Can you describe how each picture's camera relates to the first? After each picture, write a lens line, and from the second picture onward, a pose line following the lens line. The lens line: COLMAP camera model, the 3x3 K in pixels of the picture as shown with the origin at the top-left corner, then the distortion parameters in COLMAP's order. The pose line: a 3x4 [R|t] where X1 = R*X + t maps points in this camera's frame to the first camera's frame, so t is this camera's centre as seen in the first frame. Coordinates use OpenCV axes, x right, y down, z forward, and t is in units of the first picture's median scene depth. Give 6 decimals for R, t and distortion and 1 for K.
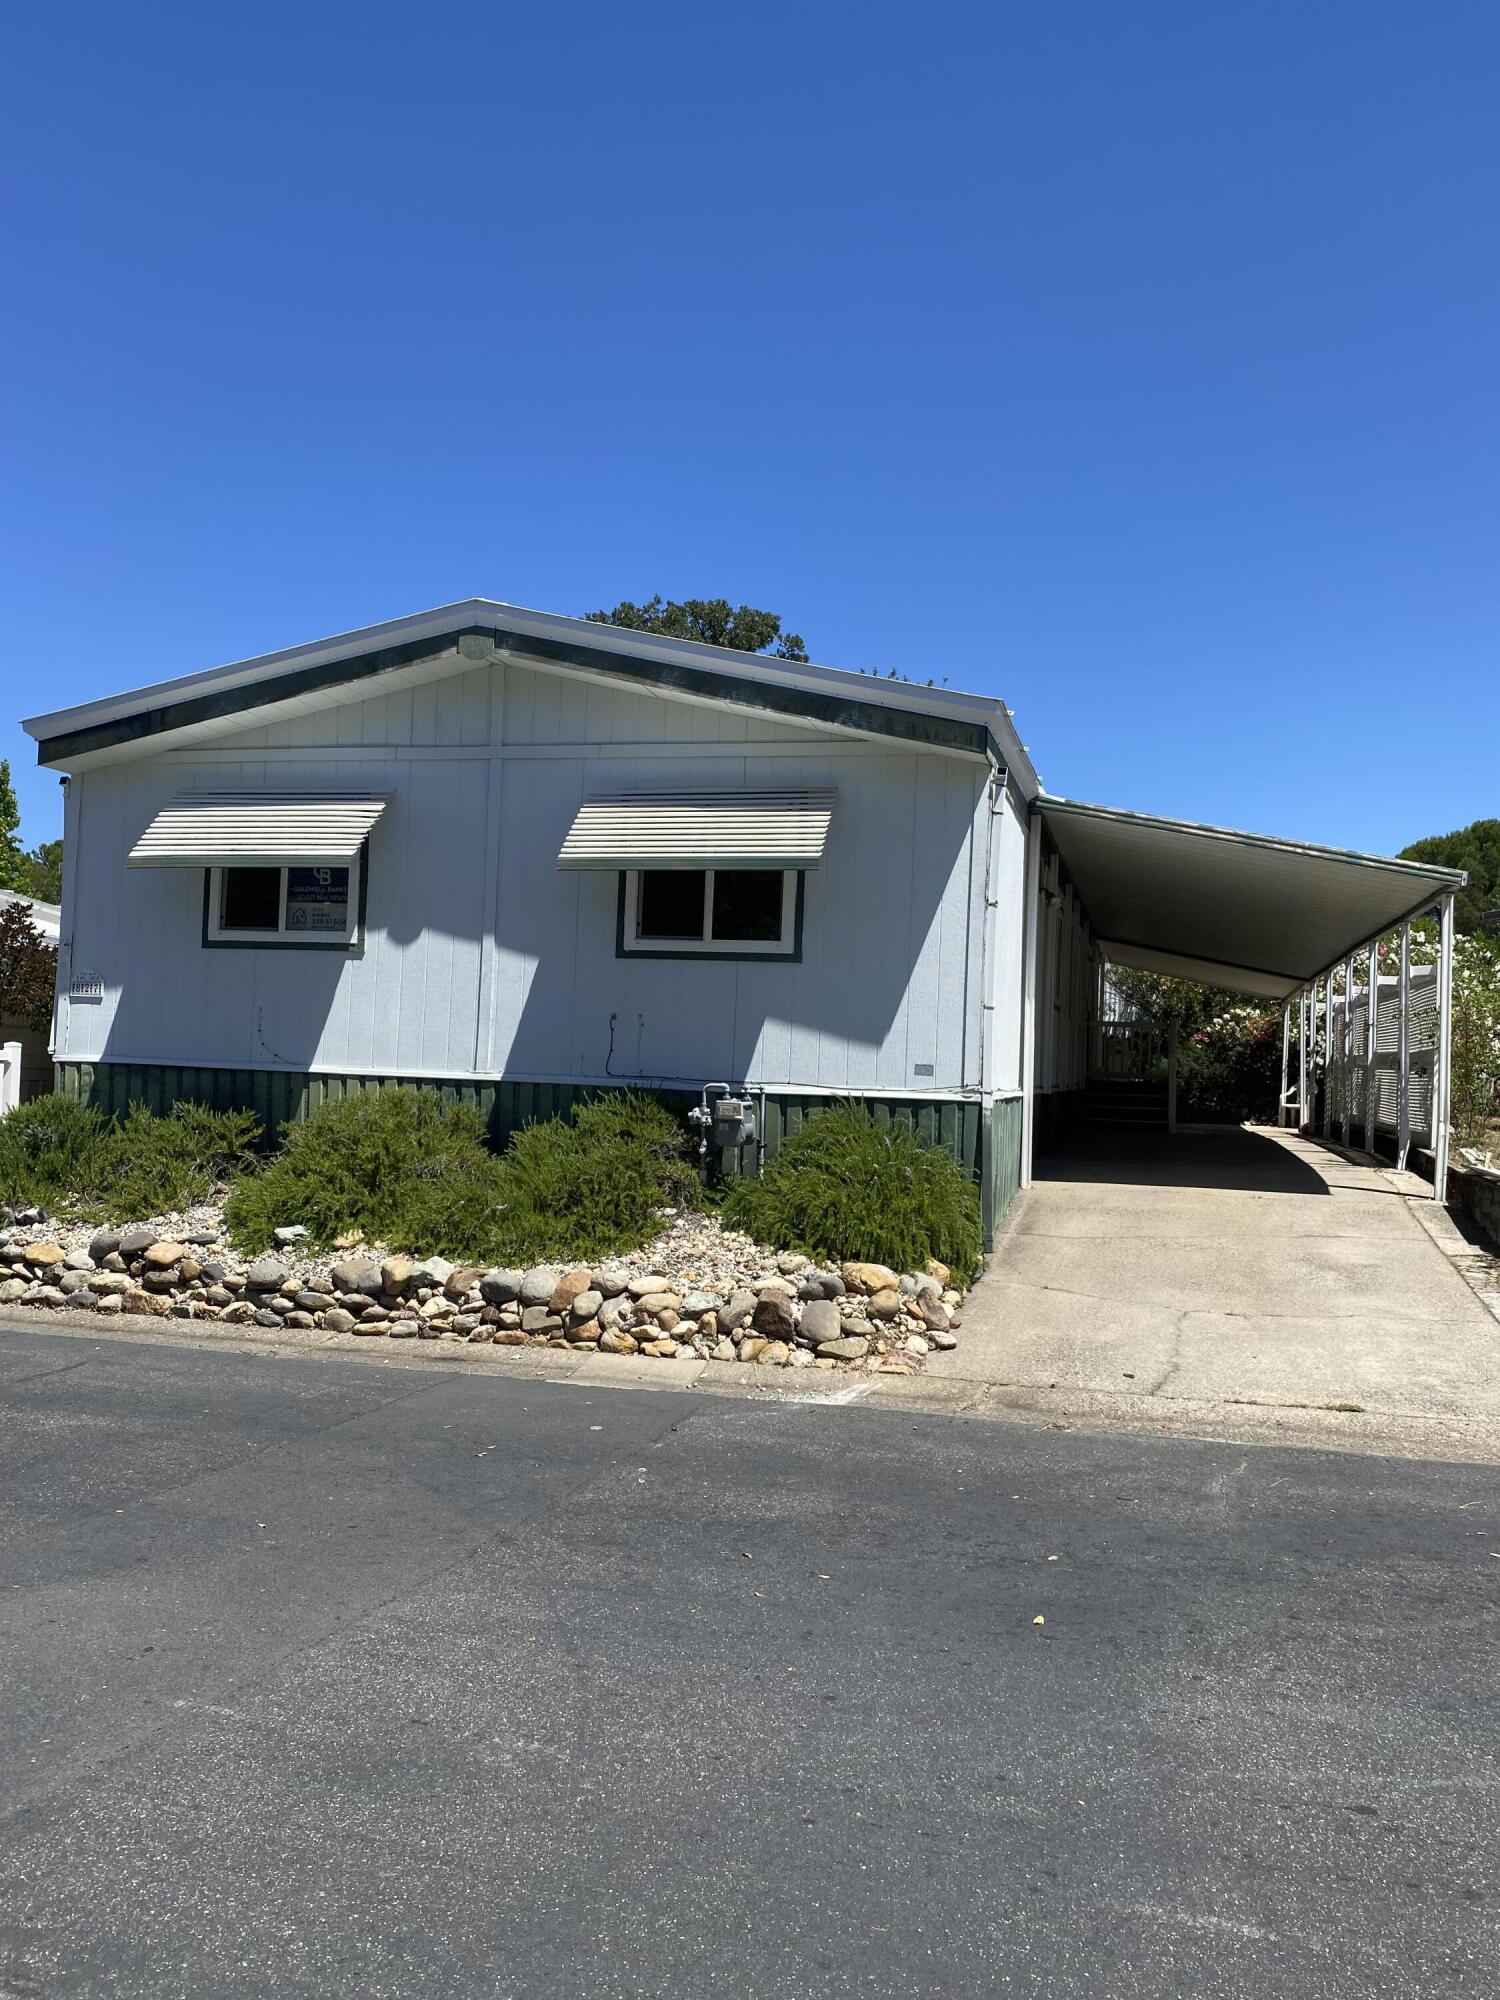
lens RADIAL K [[1531.4, 0, 748.0], [0, 1531.4, 994.7], [0, 0, 1]] dist [0.055232, -0.055426]
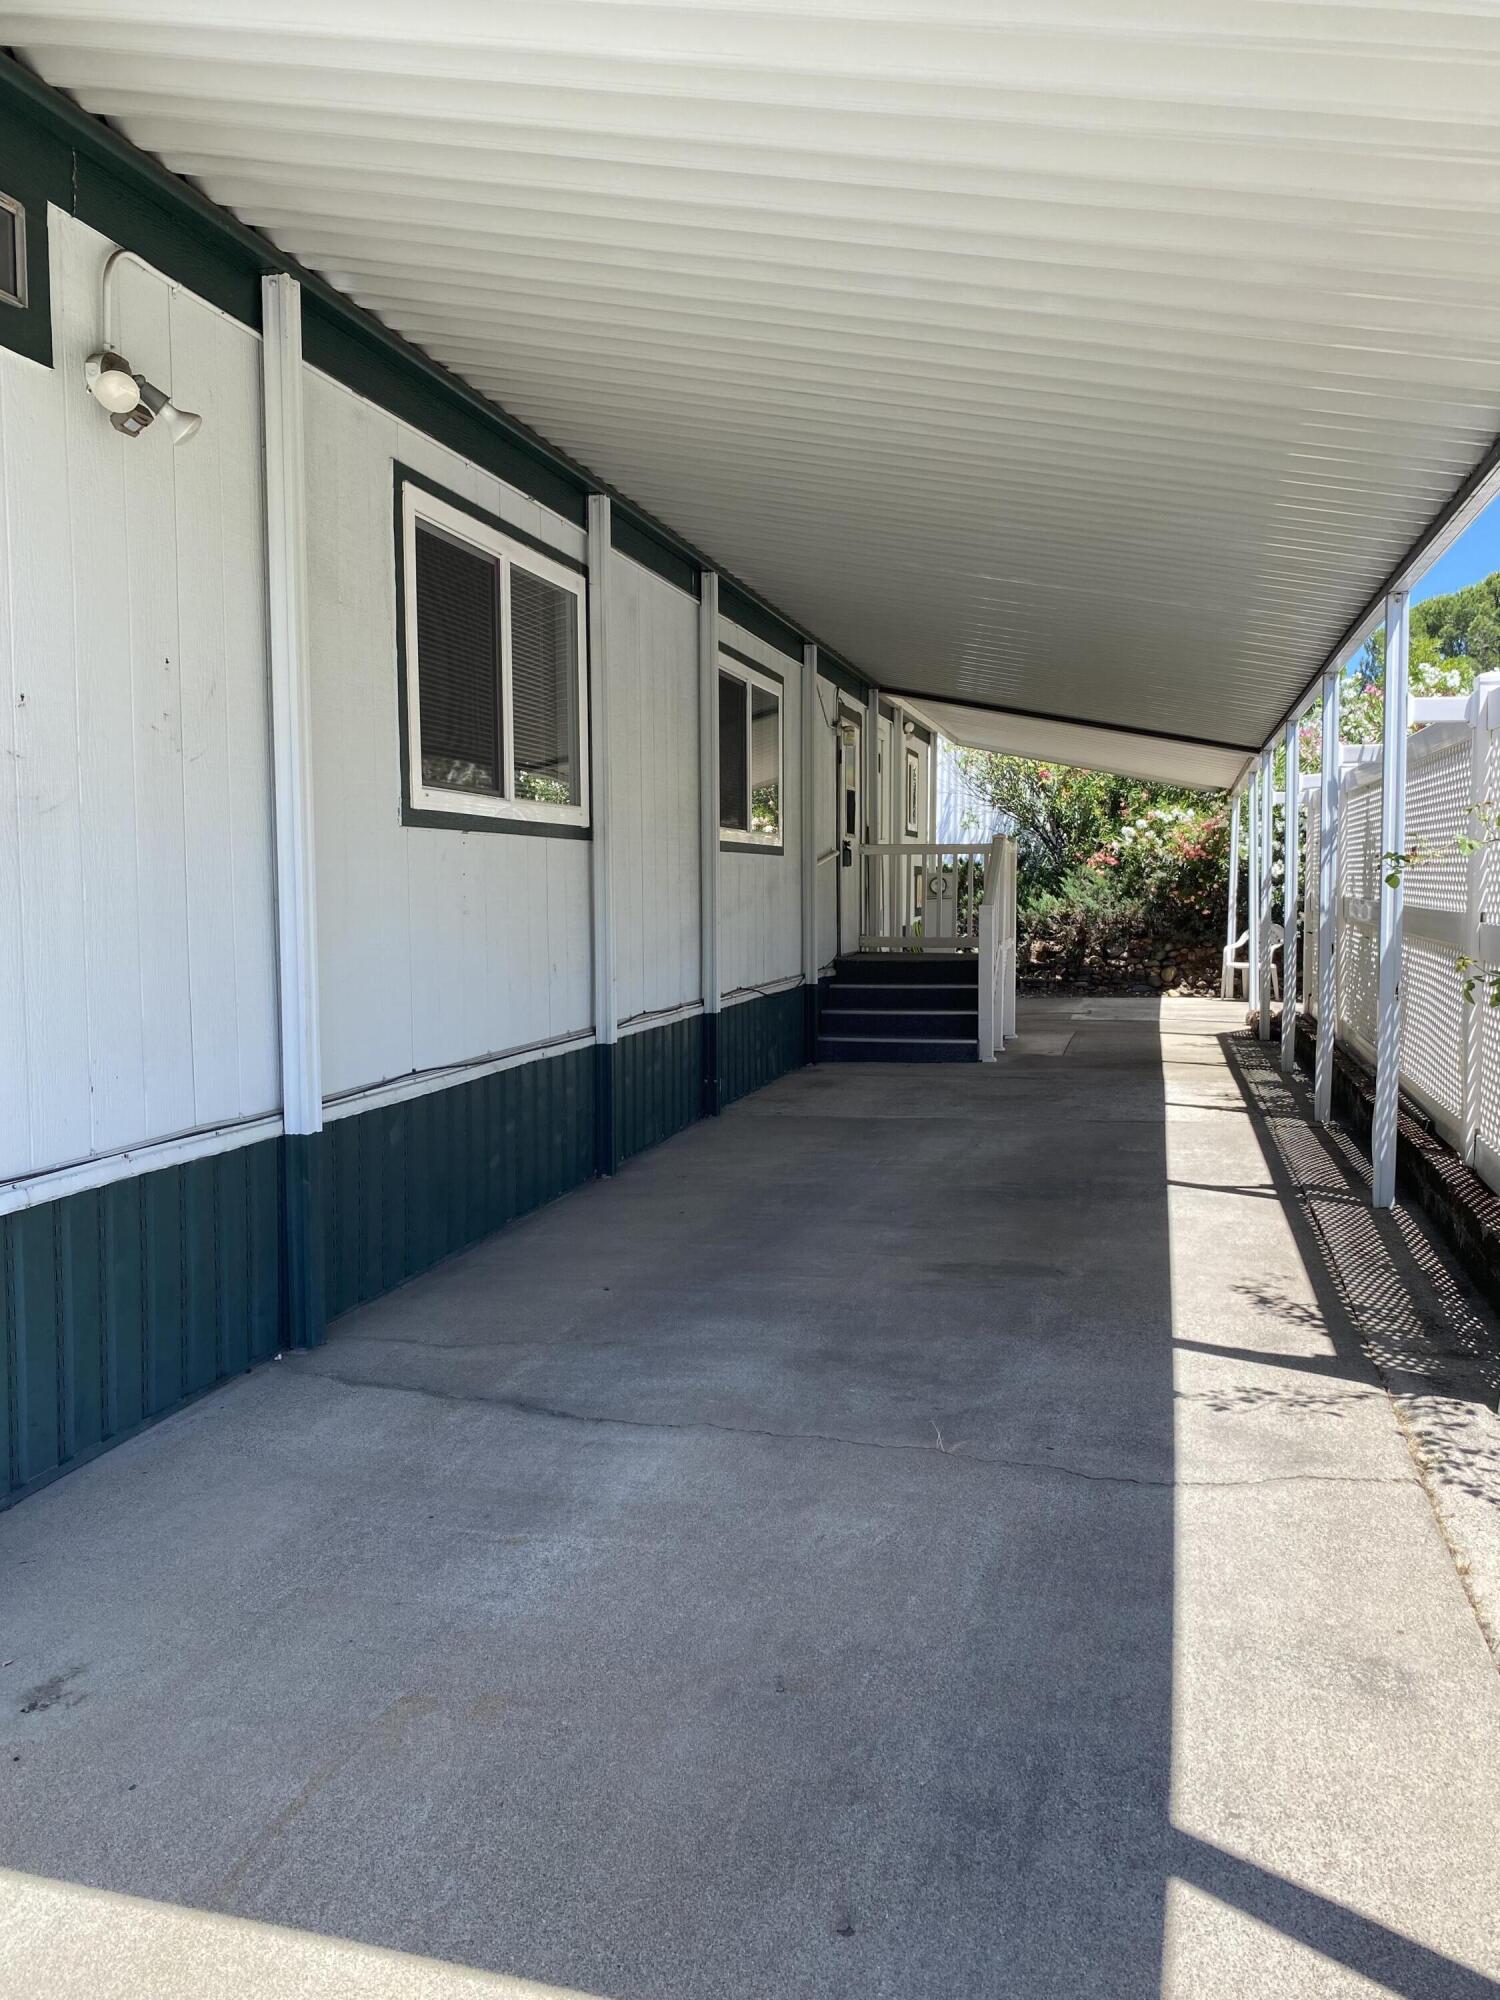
lens RADIAL K [[1531.4, 0, 751.8], [0, 1531.4, 1004.2], [0, 0, 1]] dist [0.055232, -0.055426]
pose [[0.999068, -0.042995, 0.003742, 0.147314], [0.042206, 0.991469, 0.123321, 0.003400], [-0.009012, -0.123048, 0.992360, 0.372620]]
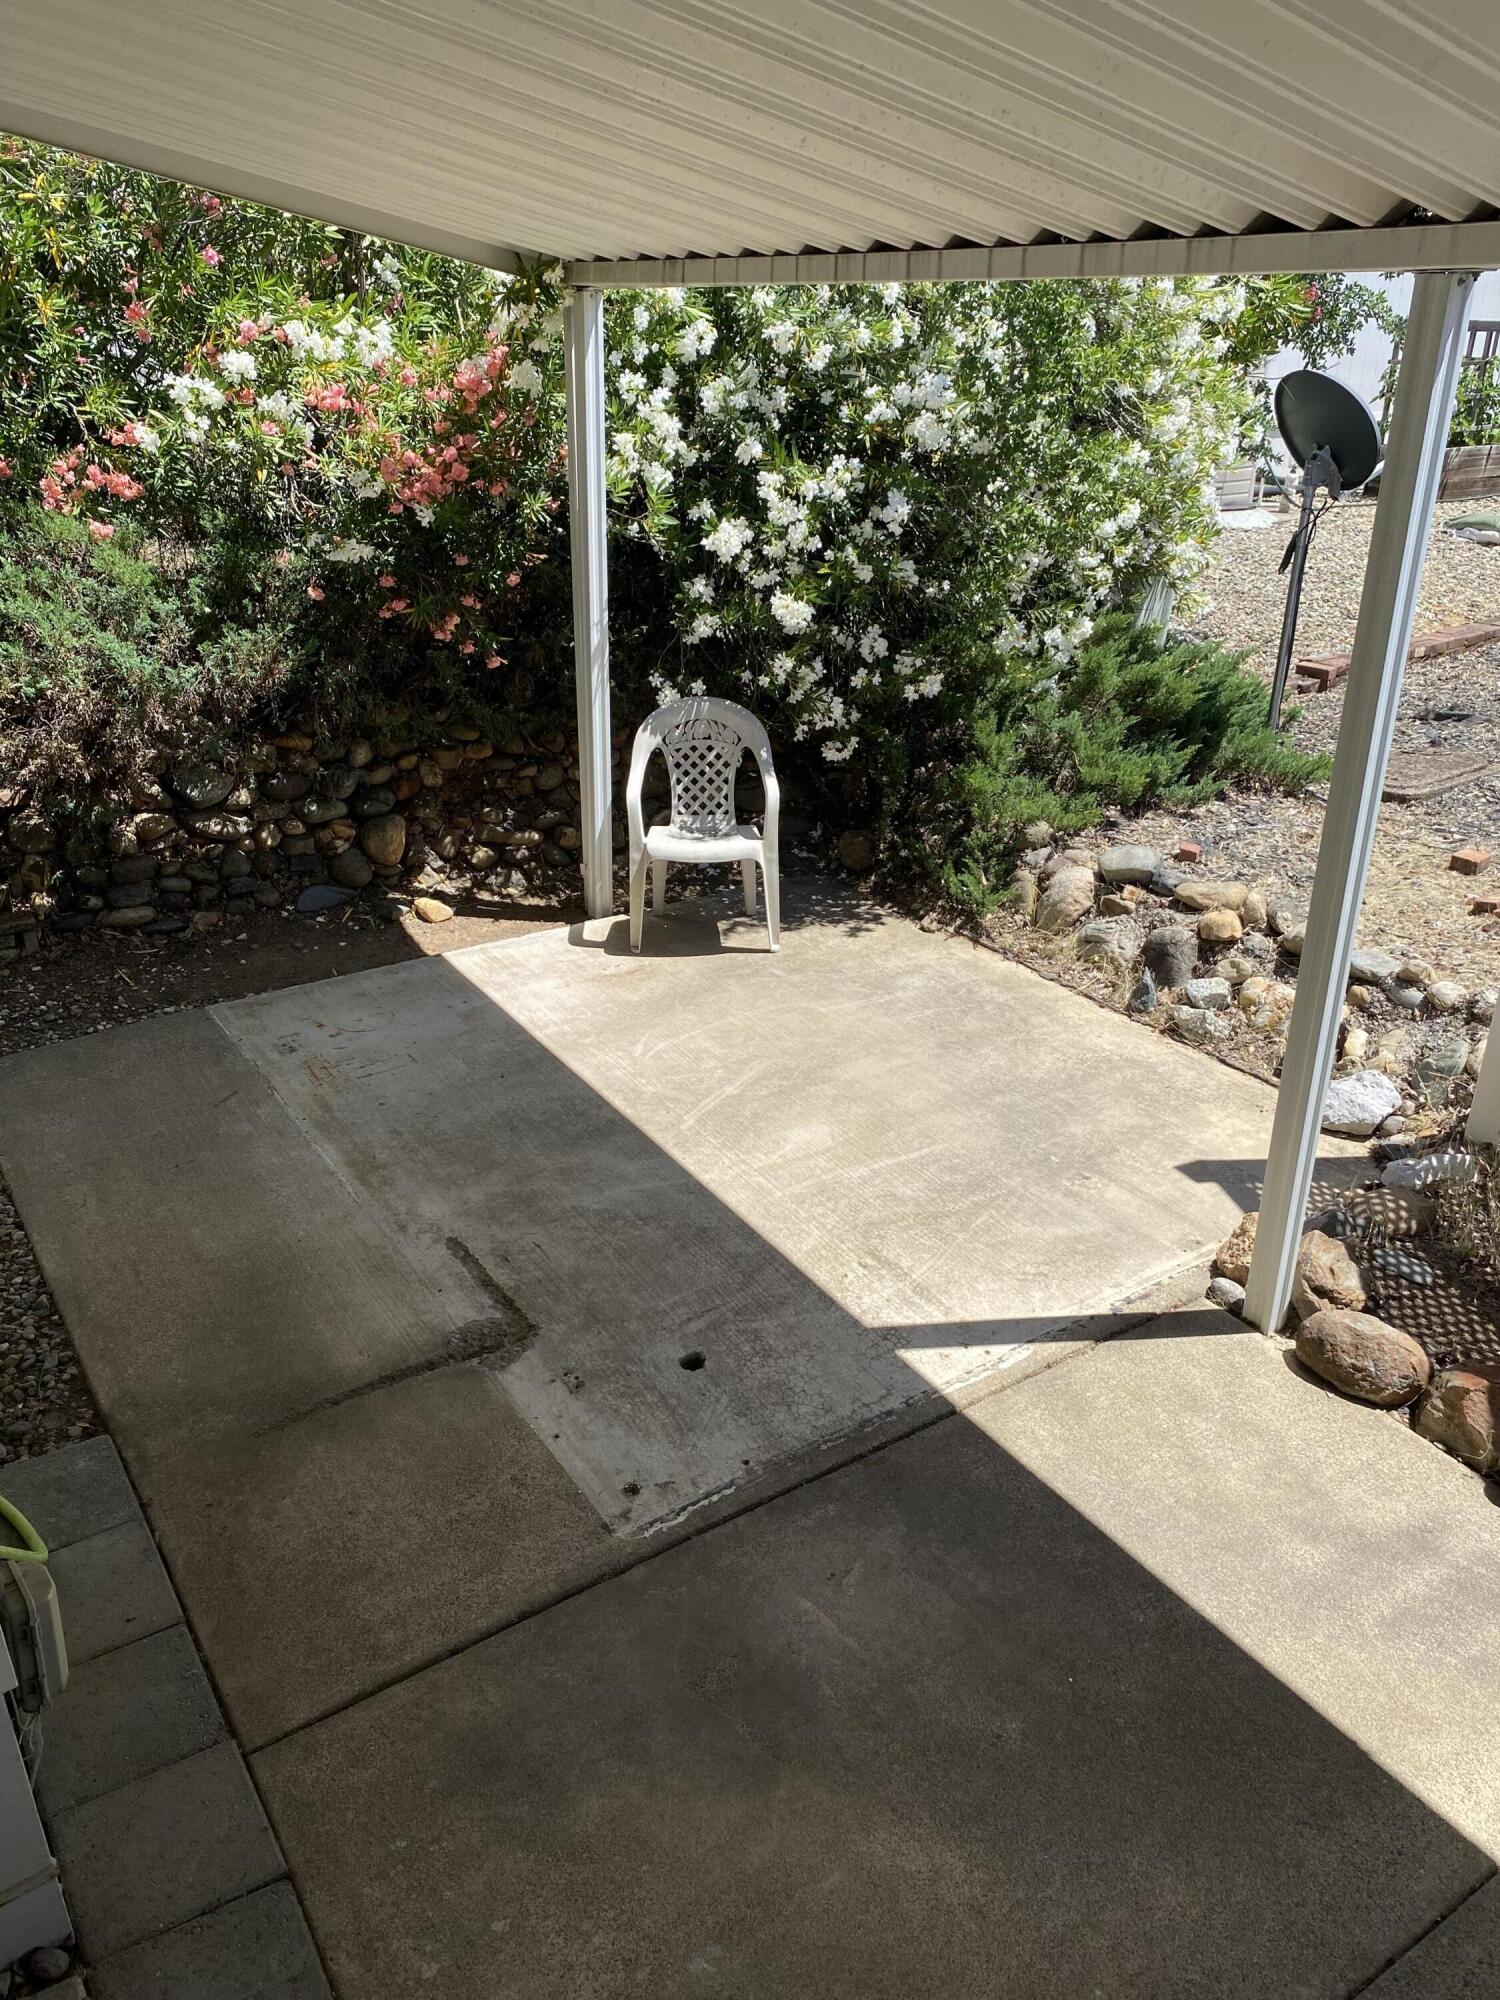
lens RADIAL K [[1531.4, 0, 749.5], [0, 1531.4, 997.9], [0, 0, 1]] dist [0.055232, -0.055426]
pose [[0.670380, -0.327532, 0.665817, 0.203165], [-0.018615, 0.889601, 0.456359, -0.004086], [-0.741784, -0.318328, 0.590274, 0.821649]]
